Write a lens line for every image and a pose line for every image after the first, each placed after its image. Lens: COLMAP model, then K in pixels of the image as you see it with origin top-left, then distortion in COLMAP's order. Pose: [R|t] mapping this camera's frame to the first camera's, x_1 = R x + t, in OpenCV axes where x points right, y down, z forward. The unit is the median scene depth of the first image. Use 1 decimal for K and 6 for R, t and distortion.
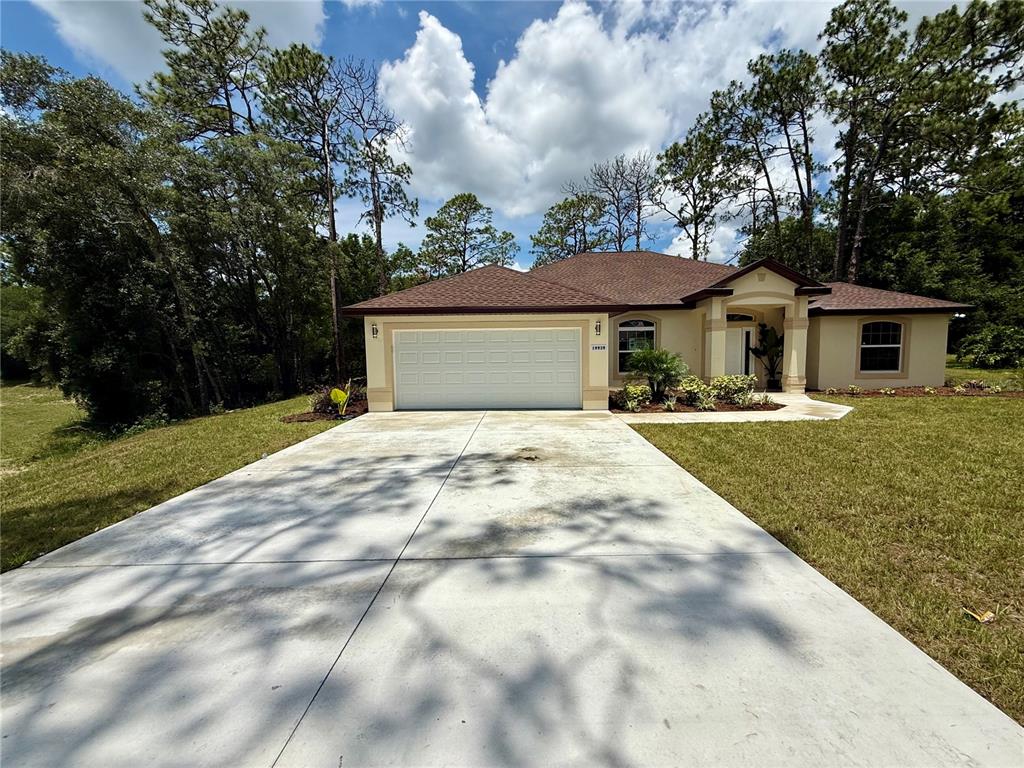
lens RADIAL K [[403.1, 0, 509.2], [0, 403.1, 380.8], [0, 0, 1]] dist [0.000662, 0.000033]
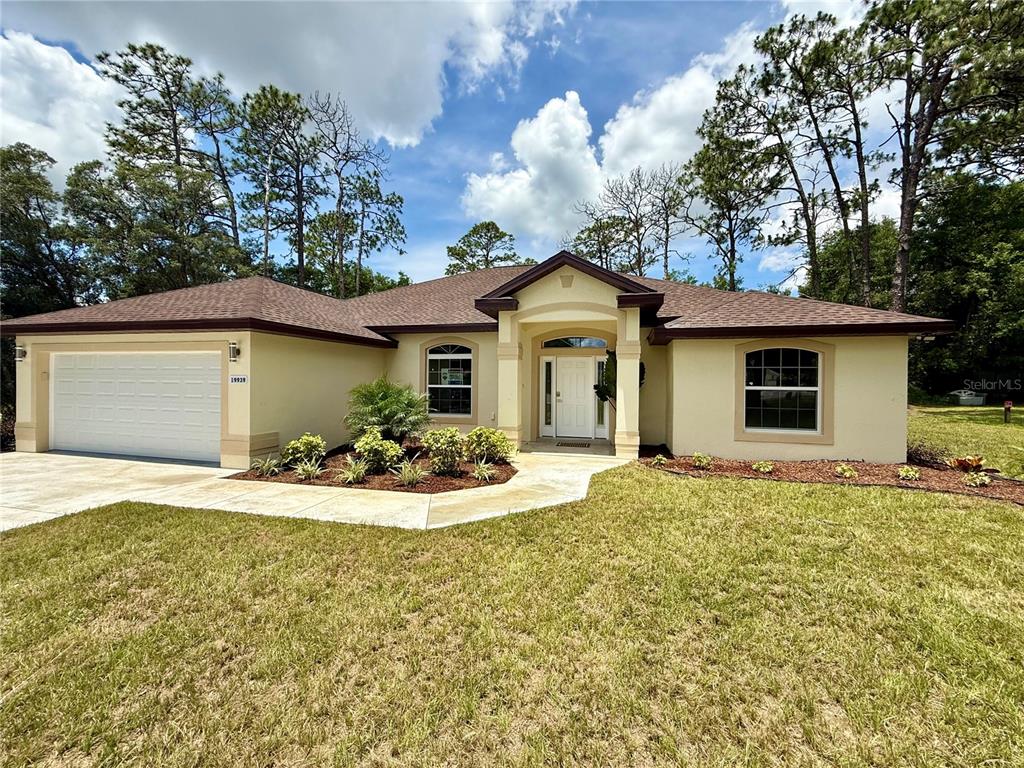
lens RADIAL K [[403.1, 0, 509.2], [0, 403.1, 380.8], [0, 0, 1]] dist [0.000662, 0.000033]
pose [[0.976579, 0.023778, -0.213842, 0.287954], [-0.039876, 0.996659, -0.071284, -0.016948], [0.211432, 0.078141, 0.974264, 0.143798]]
